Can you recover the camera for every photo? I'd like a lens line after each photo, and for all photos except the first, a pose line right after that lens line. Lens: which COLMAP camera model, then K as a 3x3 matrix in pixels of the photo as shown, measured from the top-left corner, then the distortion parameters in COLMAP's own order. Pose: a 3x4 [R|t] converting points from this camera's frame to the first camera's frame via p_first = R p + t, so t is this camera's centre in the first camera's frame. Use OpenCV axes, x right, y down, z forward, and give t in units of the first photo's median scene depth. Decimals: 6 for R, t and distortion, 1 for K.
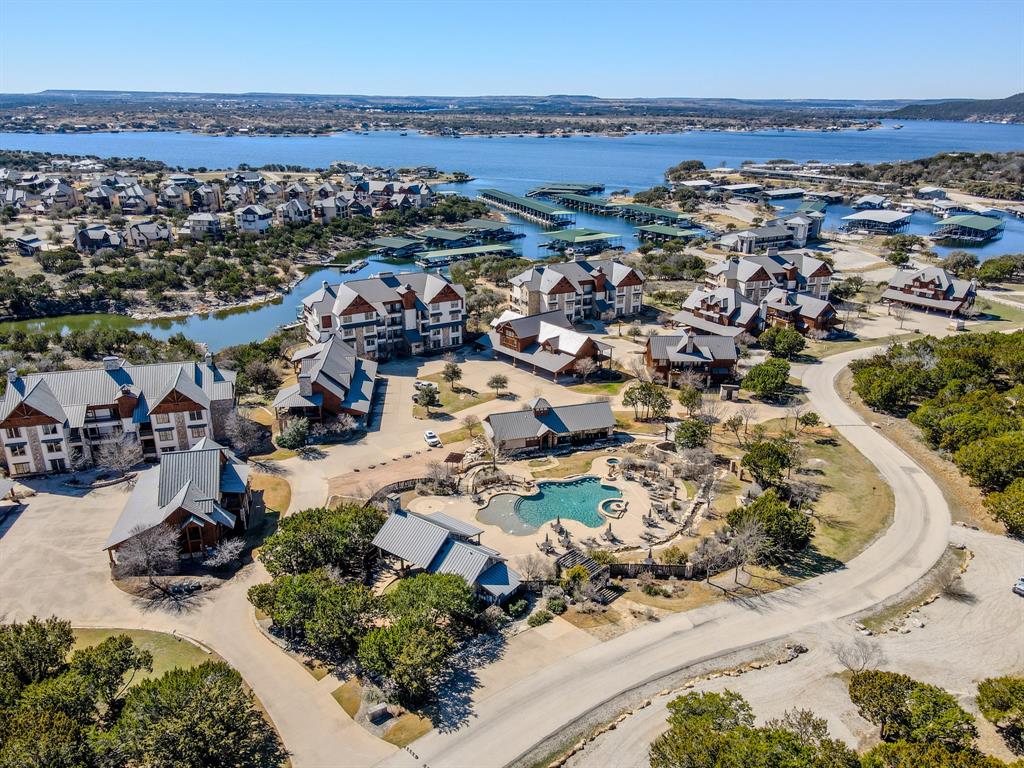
lens RADIAL K [[752.8, 0, 509.8], [0, 752.8, 381.1], [0, 0, 1]] dist [0.008858, 0.016188]
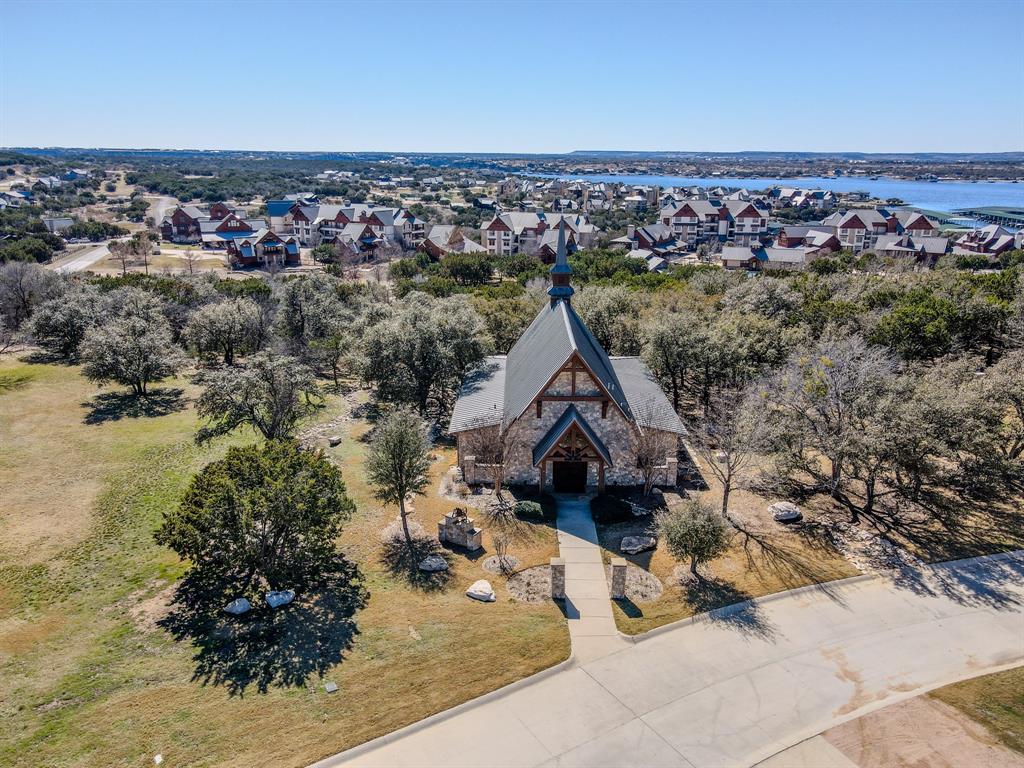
lens RADIAL K [[752.8, 0, 509.8], [0, 752.8, 381.1], [0, 0, 1]] dist [0.008858, 0.016188]
pose [[0.824212, 0.163074, -0.542293, 0.349501], [-0.201097, 0.979509, -0.011091, 0.292116], [0.529372, 0.118195, 0.840116, -0.404425]]
